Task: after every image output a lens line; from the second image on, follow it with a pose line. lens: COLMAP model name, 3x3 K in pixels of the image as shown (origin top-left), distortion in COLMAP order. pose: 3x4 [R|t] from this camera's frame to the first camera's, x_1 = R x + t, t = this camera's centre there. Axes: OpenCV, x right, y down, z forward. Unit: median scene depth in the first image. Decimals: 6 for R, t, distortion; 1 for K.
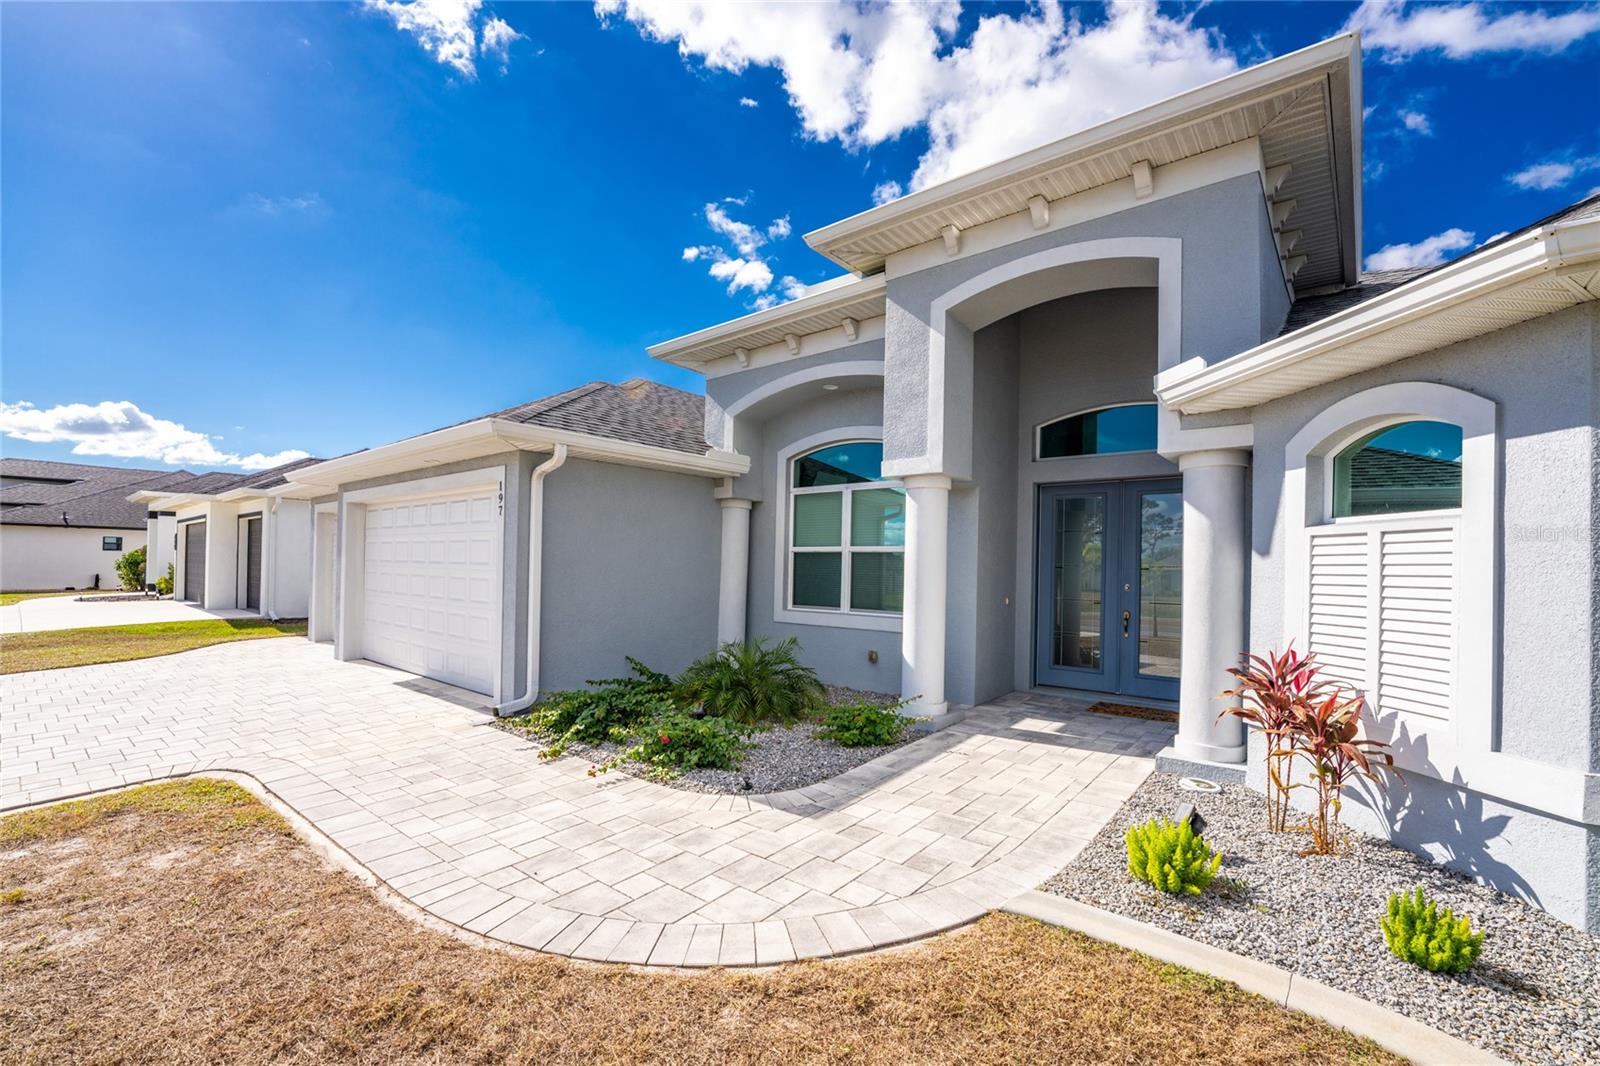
lens RADIAL K [[690.5, 0, 766.2], [0, 690.5, 546.9], [0, 0, 1]] dist [-0.003066, -0.000788]
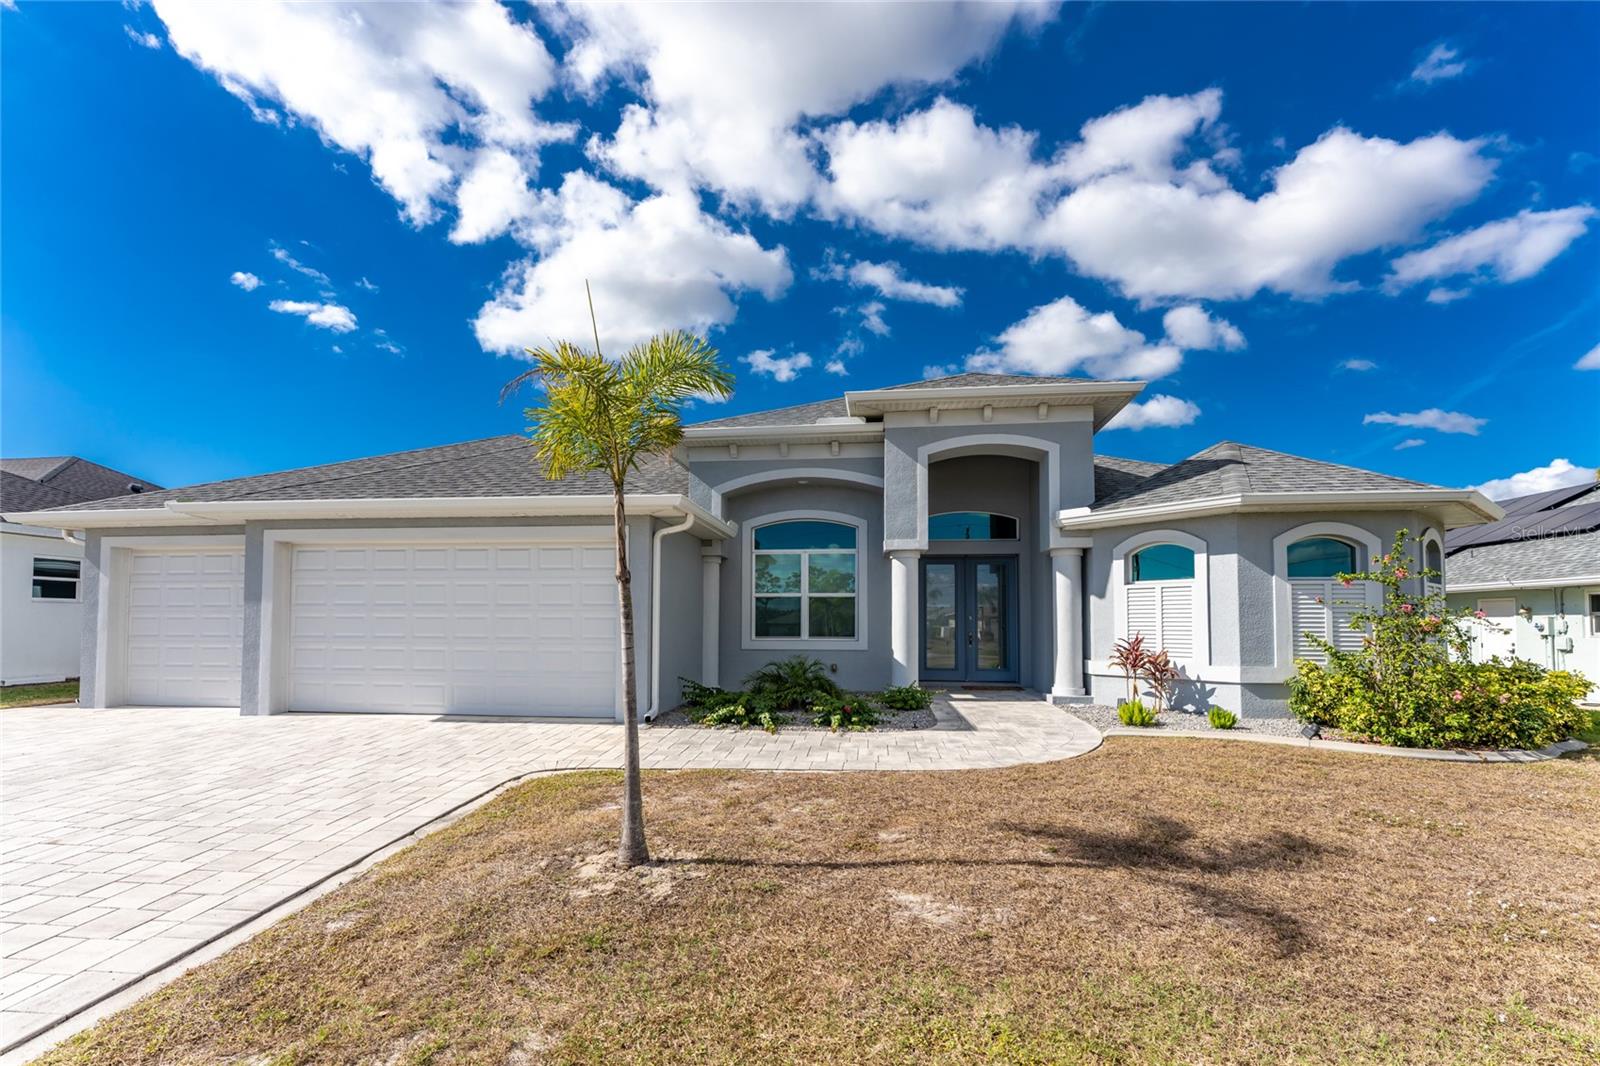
lens RADIAL K [[690.5, 0, 750.8], [0, 690.5, 572.6], [0, 0, 1]] dist [-0.003066, -0.000788]
pose [[0.855254, 0.023161, 0.517691, -0.984508], [-0.004913, 0.999318, -0.036593, 0.013658], [-0.518185, 0.028753, 0.854785, -0.220839]]
